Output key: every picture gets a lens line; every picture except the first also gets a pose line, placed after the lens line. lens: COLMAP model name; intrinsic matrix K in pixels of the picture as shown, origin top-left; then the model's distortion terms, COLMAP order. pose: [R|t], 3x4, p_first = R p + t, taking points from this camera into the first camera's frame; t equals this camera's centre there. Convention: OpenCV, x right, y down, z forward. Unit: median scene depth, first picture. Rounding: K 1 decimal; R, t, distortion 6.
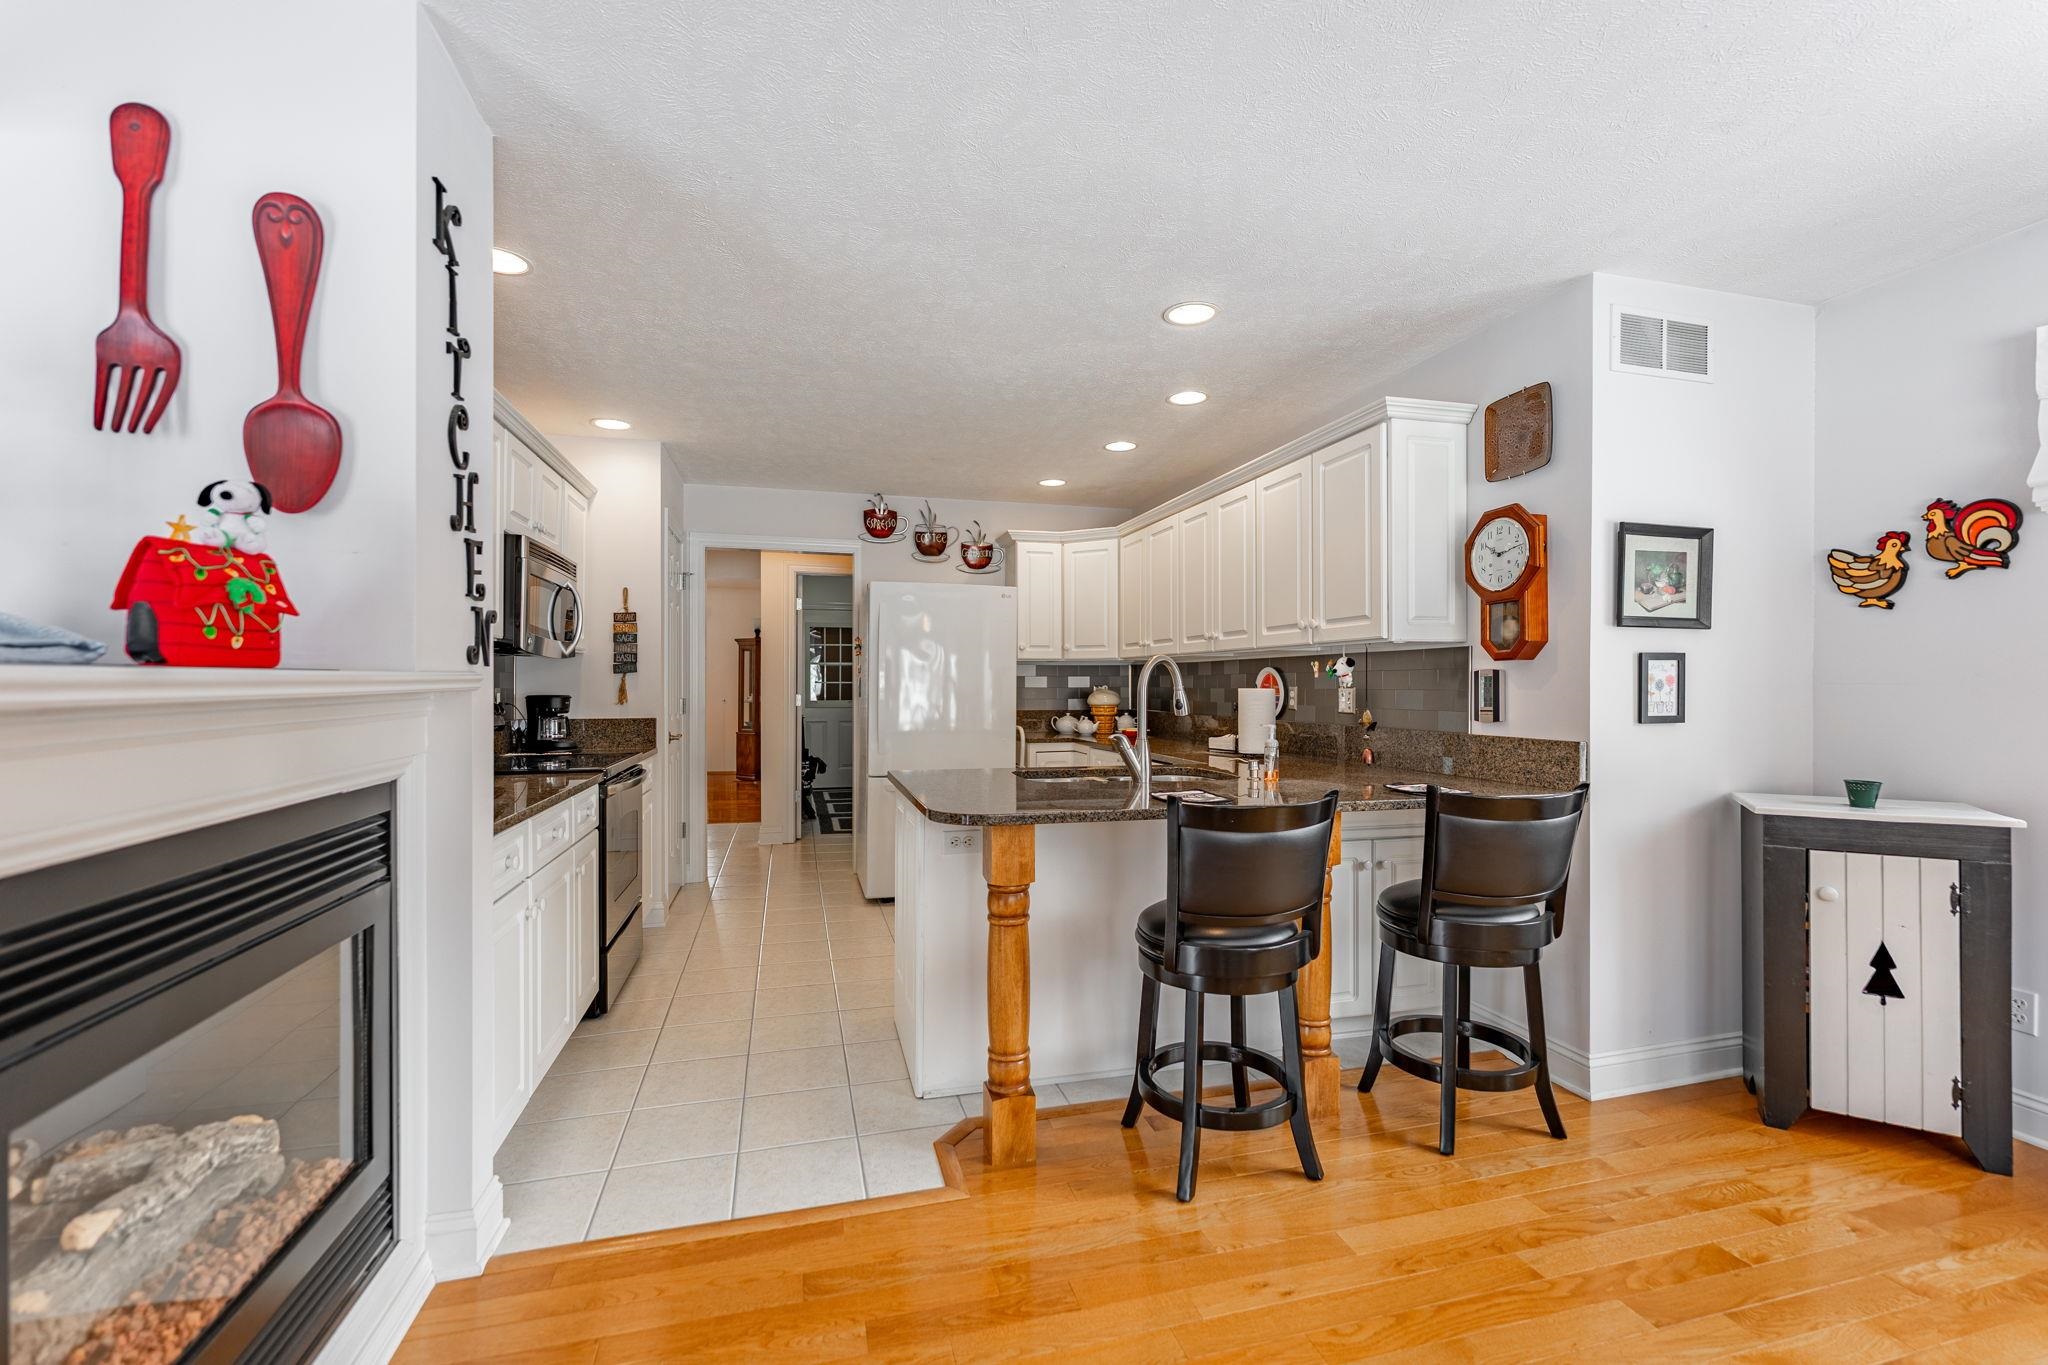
lens RADIAL K [[833.3, 0, 1024.0], [0, 833.3, 682.5], [0, 0, 1]] dist [-0.000389, -0.000156]
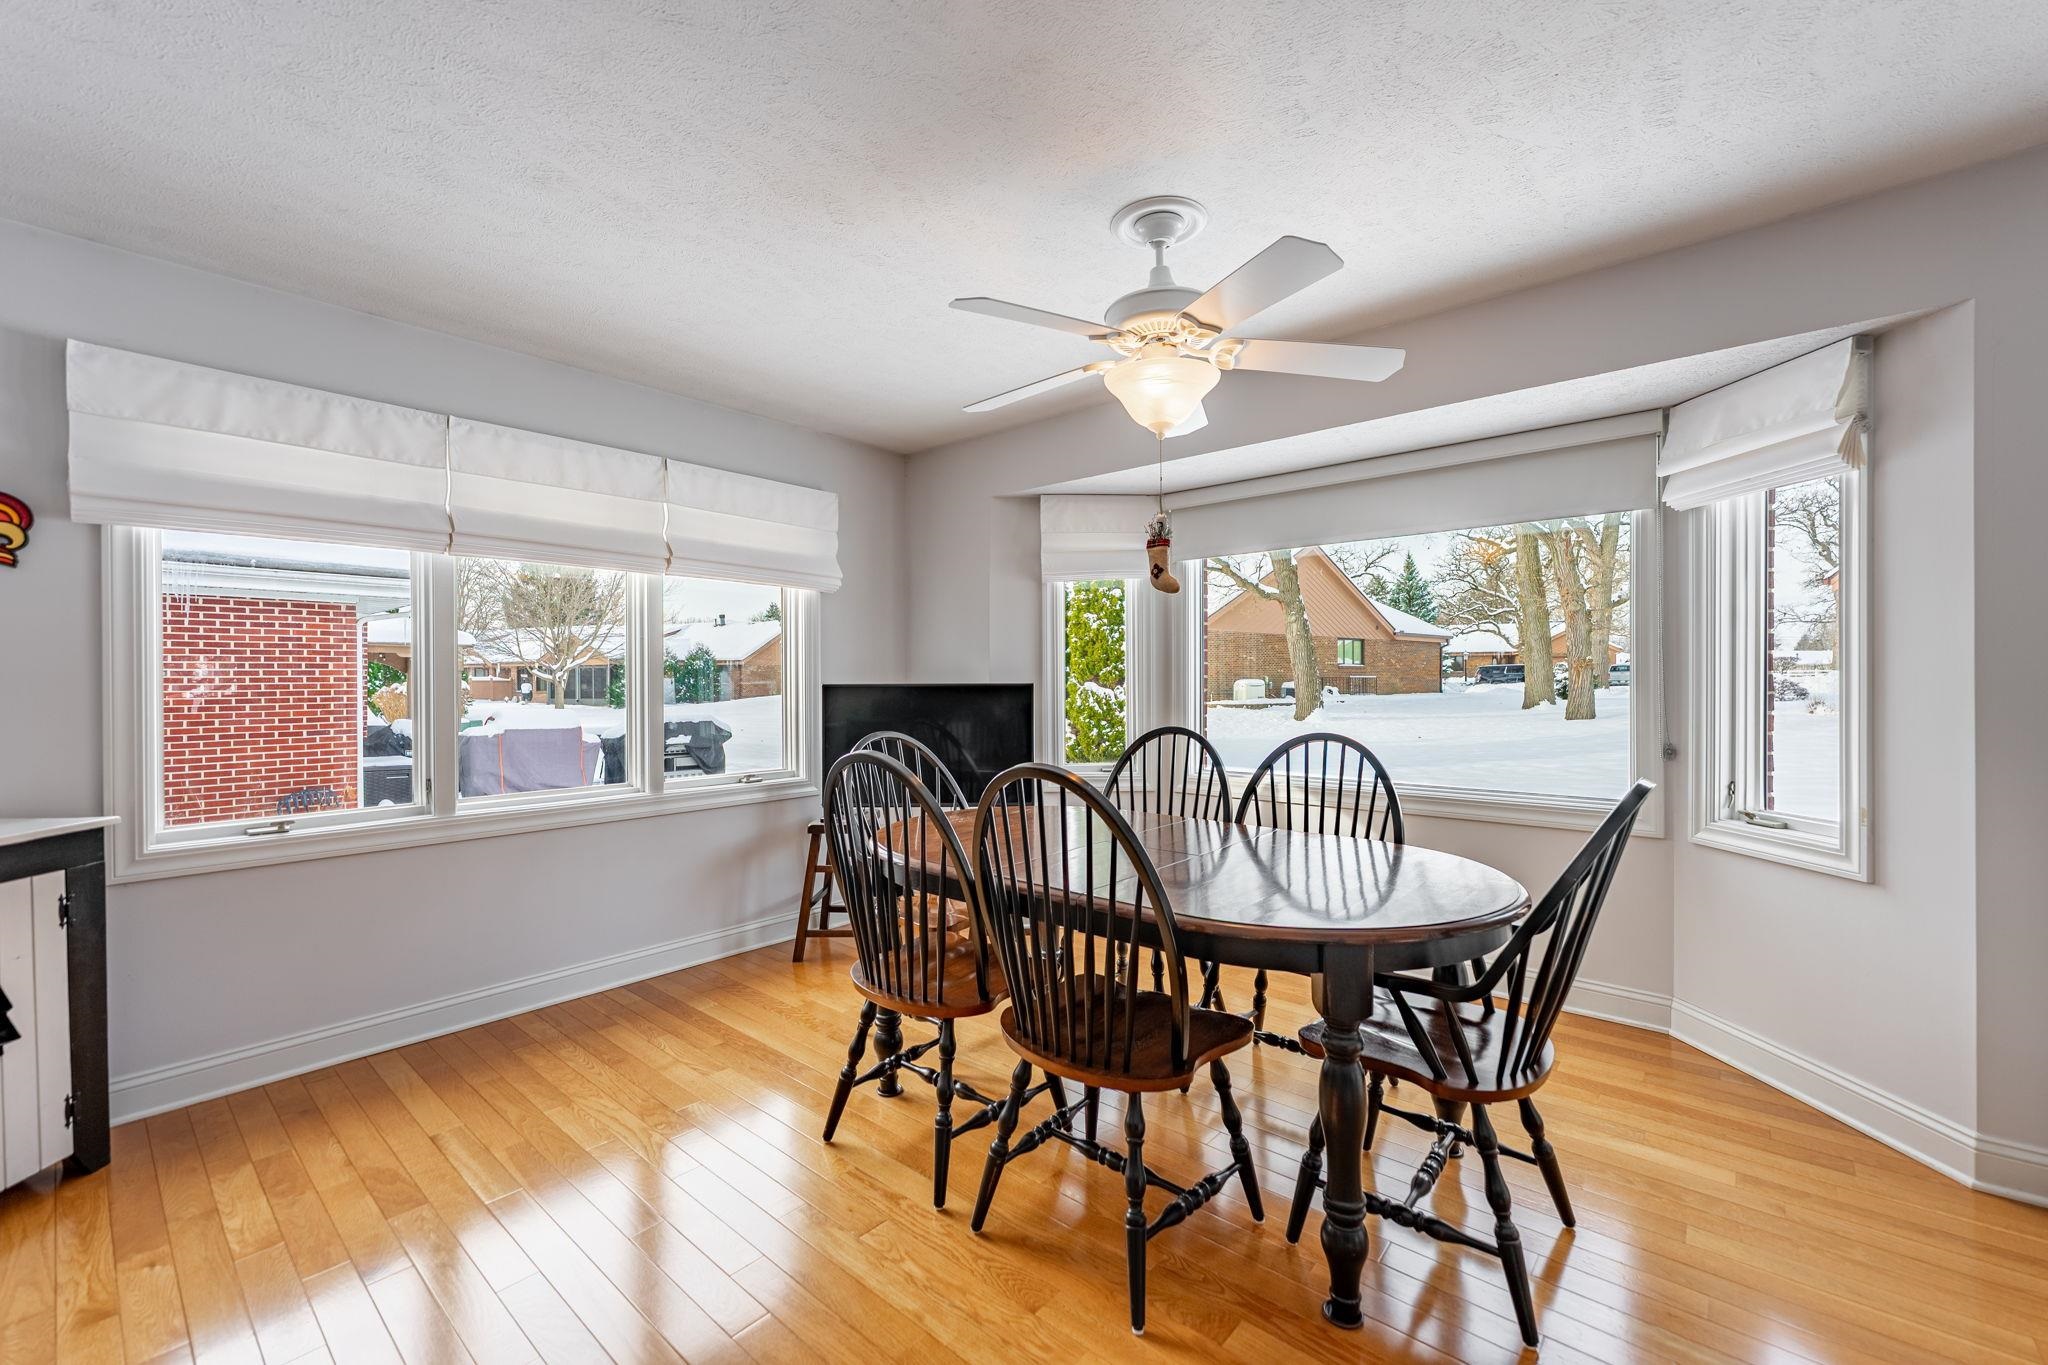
lens RADIAL K [[833.3, 0, 1024.0], [0, 833.3, 682.5], [0, 0, 1]] dist [-0.000389, -0.000156]
pose [[-0.559733, 0.000697, 0.828673, -0.278351], [0.006854, 0.999969, 0.003789, 0.000835], [-0.828645, 0.007801, -0.559720, 0.576516]]
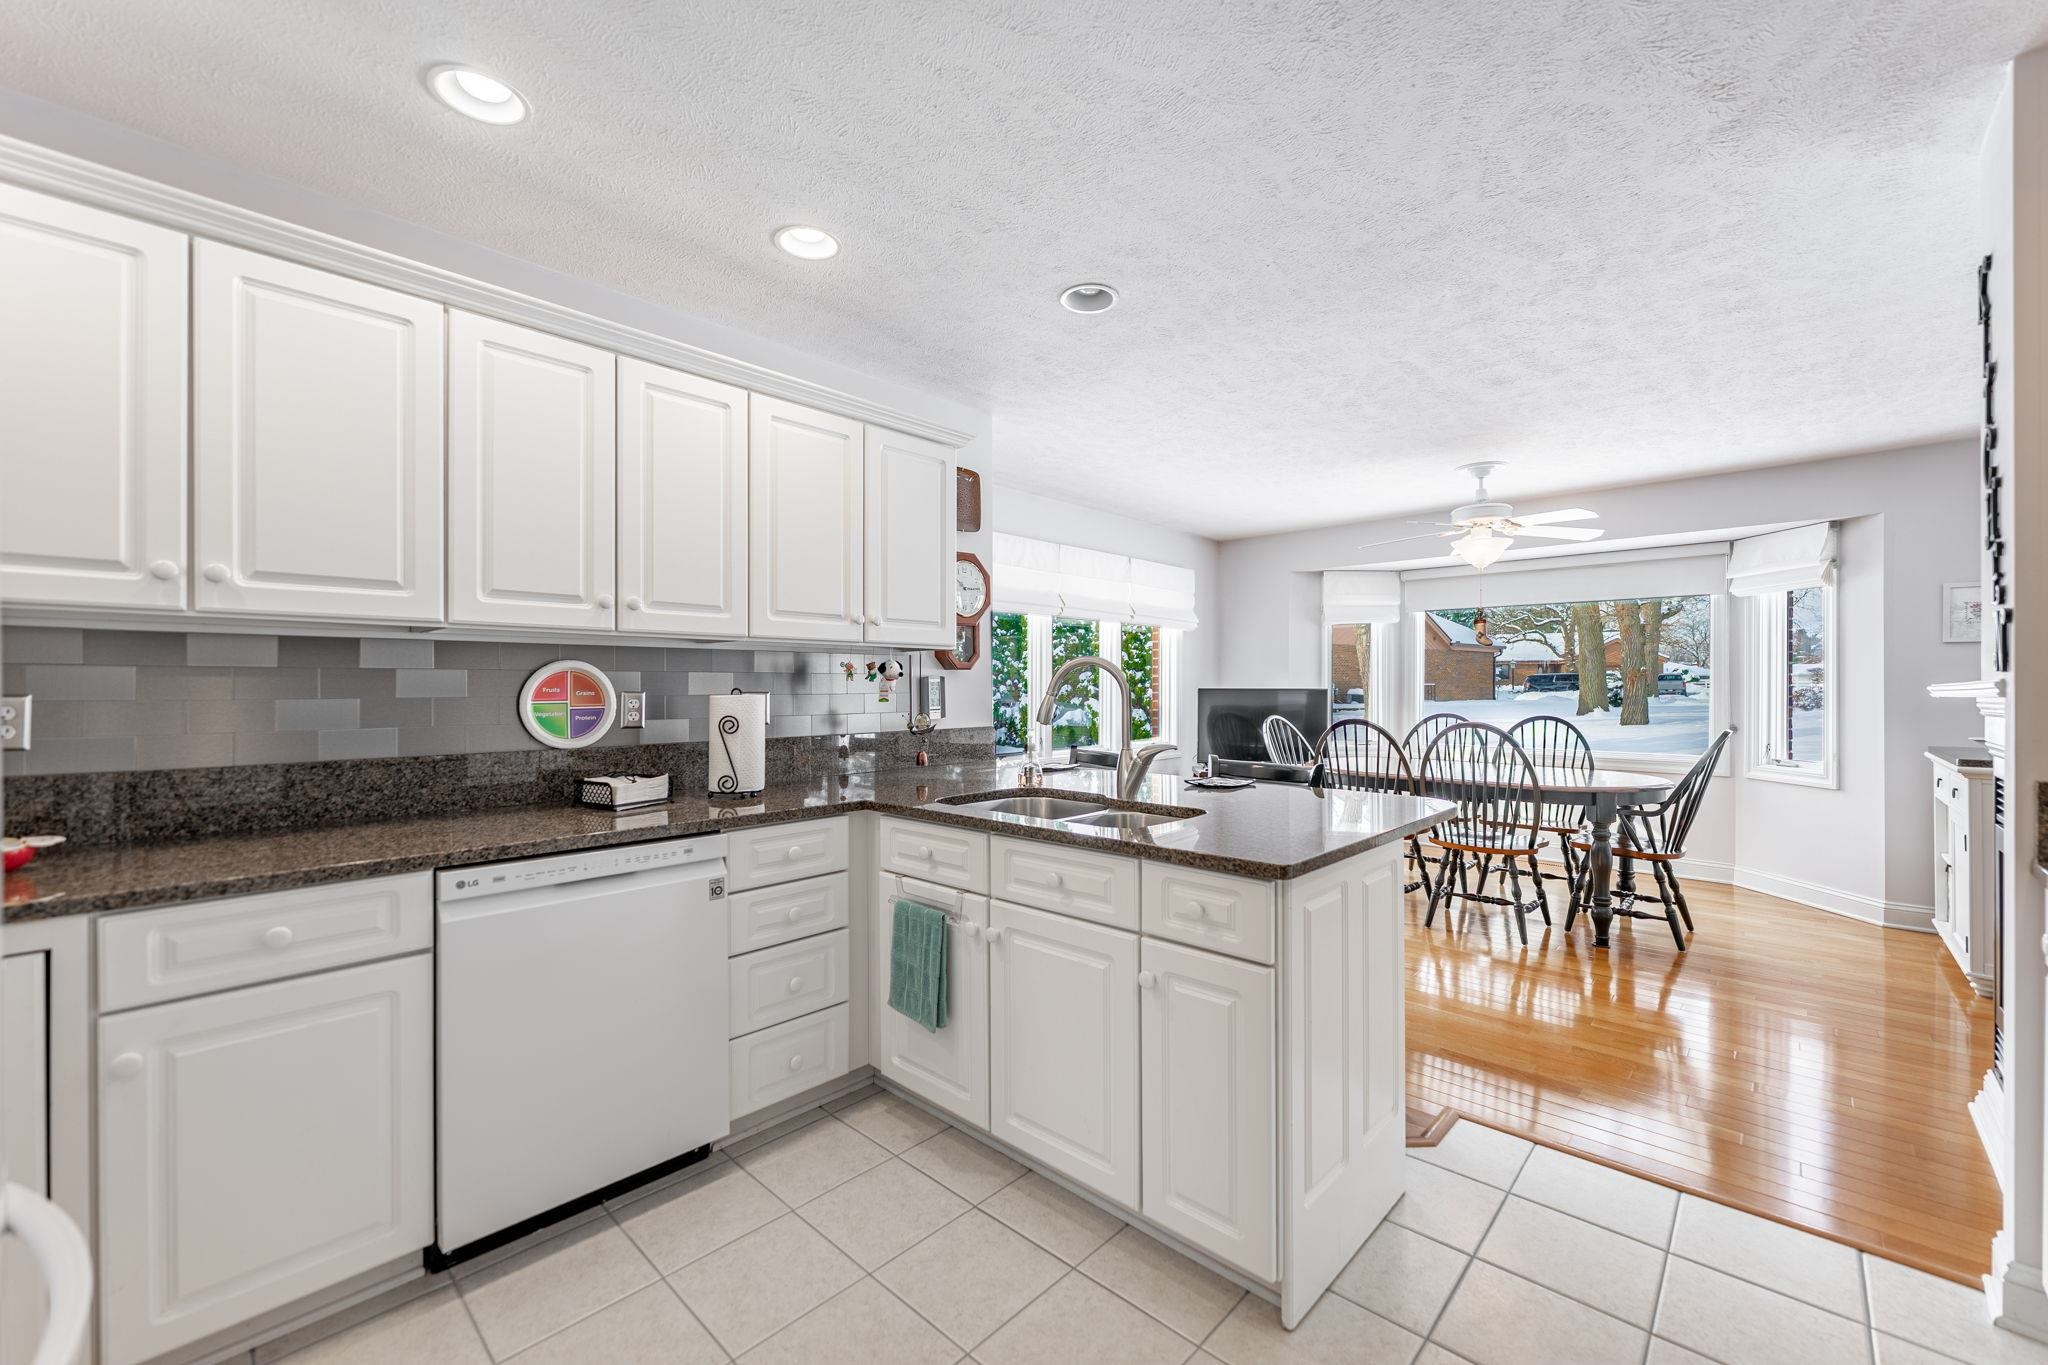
lens RADIAL K [[818.2, 0, 1024.0], [0, 818.2, 682.5], [0, 0, 1]] dist [0.000511, 0.000103]
pose [[-0.523692, 0.001746, 0.851906, -0.611857], [0.000112, 0.999998, -0.001981, -0.003985], [-0.851908, -0.000942, -0.523691, 1.685602]]
